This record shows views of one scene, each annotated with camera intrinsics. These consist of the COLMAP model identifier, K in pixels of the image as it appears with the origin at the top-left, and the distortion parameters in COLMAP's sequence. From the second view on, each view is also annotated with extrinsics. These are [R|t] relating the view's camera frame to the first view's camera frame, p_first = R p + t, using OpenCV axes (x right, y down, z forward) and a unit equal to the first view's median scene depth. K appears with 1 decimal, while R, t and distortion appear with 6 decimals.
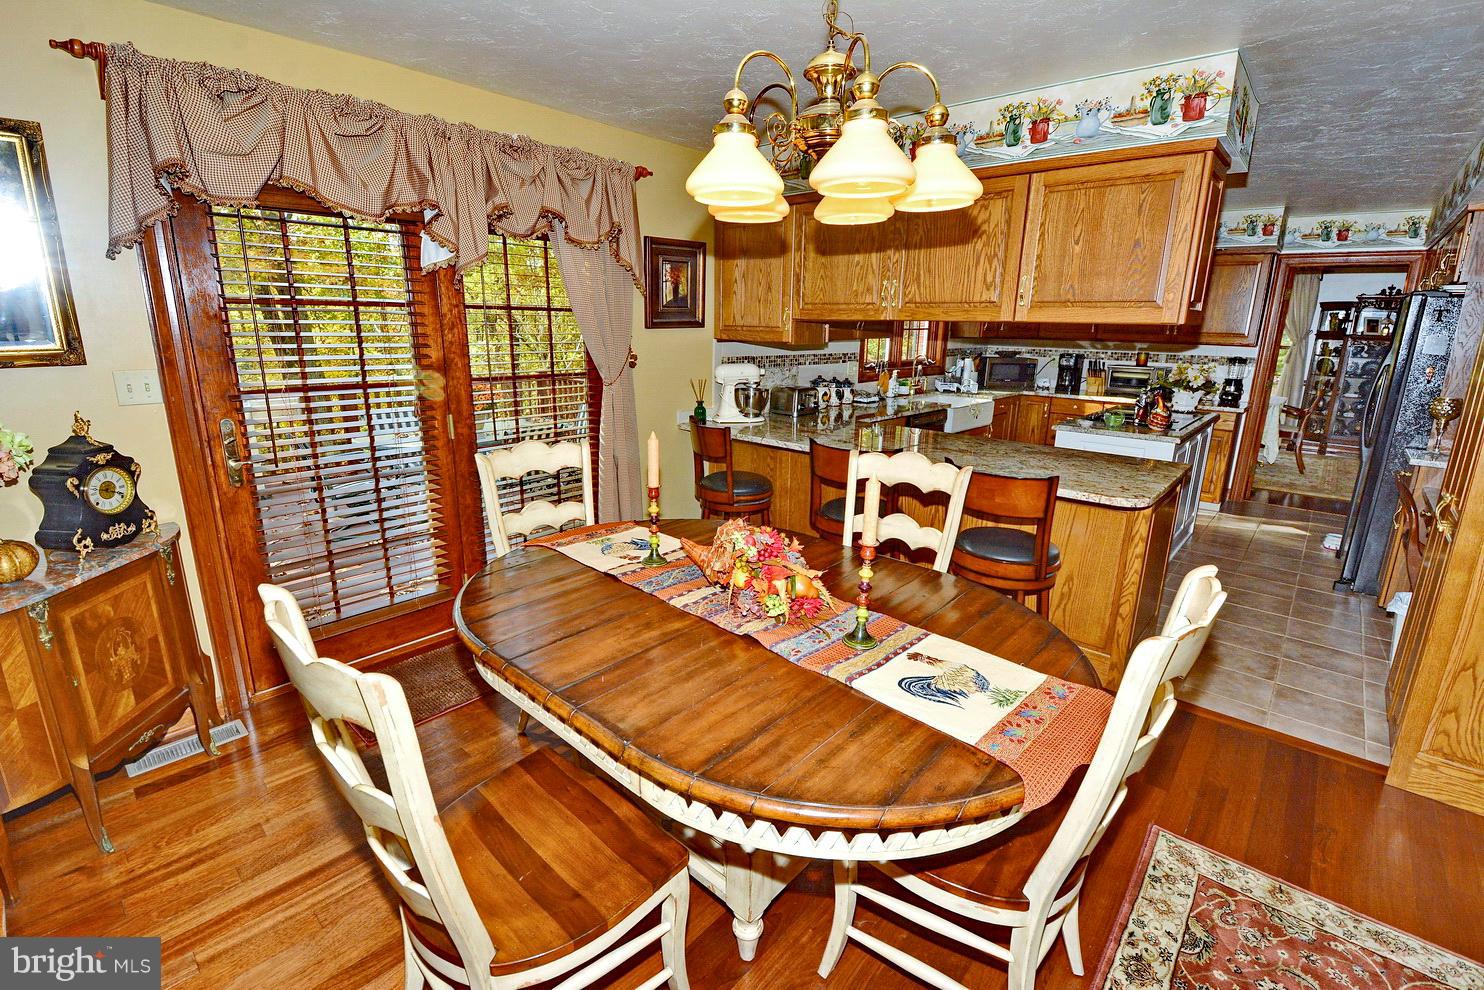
lens RADIAL K [[662.1, 0, 734.0], [0, 662.1, 493.6], [0, 0, 1]] dist [-0.012030, -0.001710]
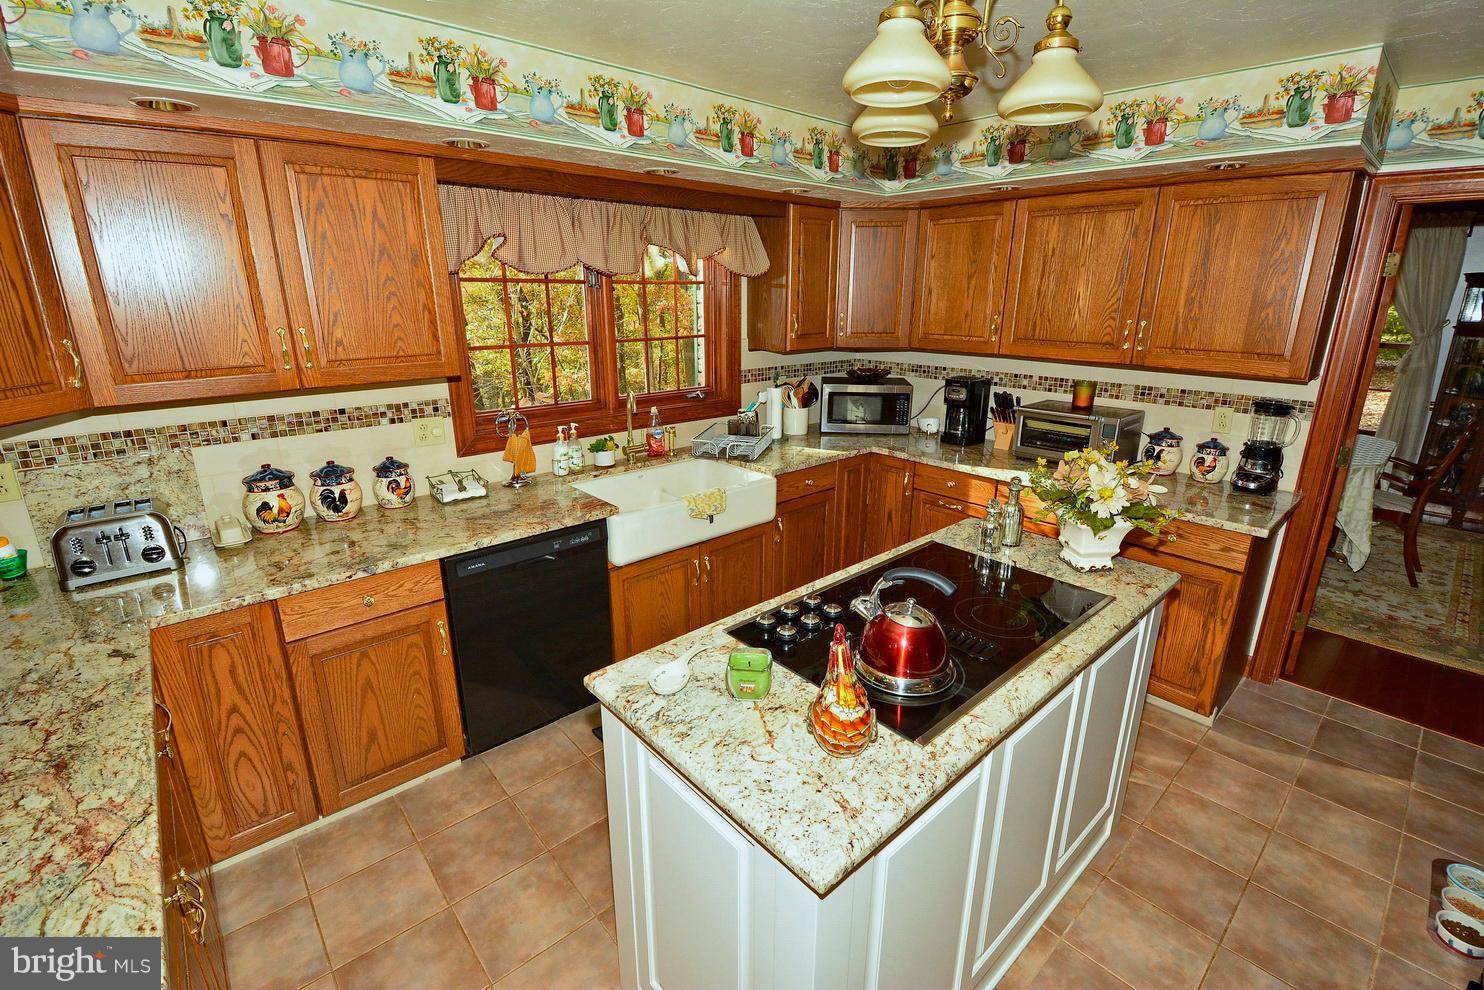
lens RADIAL K [[662.1, 0, 754.3], [0, 662.1, 489.6], [0, 0, 1]] dist [-0.012030, -0.001710]
pose [[0.995879, 0.012812, -0.089784, 0.432893], [-0.009039, 0.999064, 0.042306, -0.157797], [0.090242, -0.041320, 0.995062, 0.486752]]
